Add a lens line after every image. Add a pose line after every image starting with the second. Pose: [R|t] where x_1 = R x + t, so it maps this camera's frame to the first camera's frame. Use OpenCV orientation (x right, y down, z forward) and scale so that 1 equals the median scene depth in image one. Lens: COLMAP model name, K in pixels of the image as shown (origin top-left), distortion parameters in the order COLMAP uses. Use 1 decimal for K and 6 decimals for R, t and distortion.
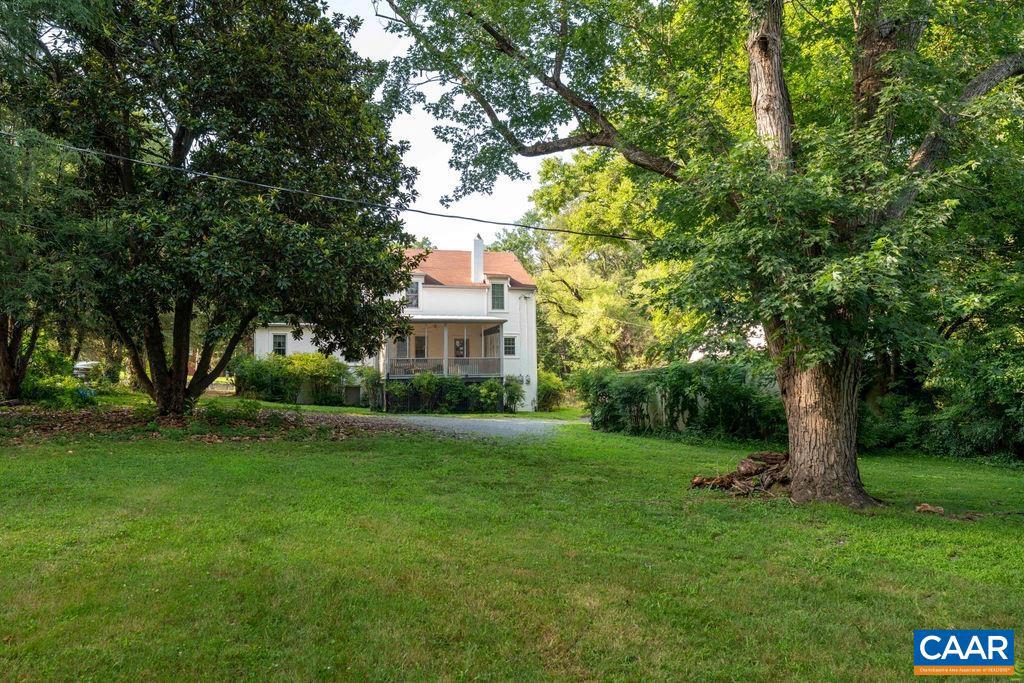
lens RADIAL K [[692.6, 0, 510.8], [0, 692.6, 343.1], [0, 0, 1]] dist [-0.001198, 0.000946]
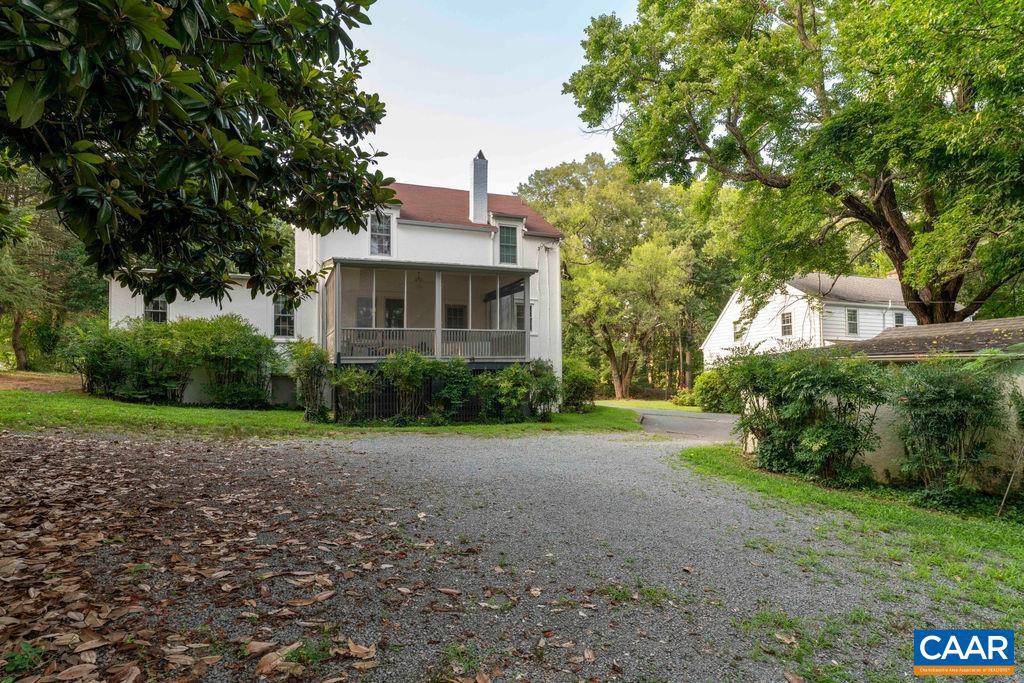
lens RADIAL K [[555.6, 0, 514.8], [0, 555.6, 343.9], [0, 0, 1]] dist [-0.000535, -0.000163]
pose [[0.994038, 0.011762, 0.108394, -0.074896], [-0.013092, 0.999847, 0.011564, 0.025977], [-0.108241, -0.012914, 0.994041, 0.479848]]
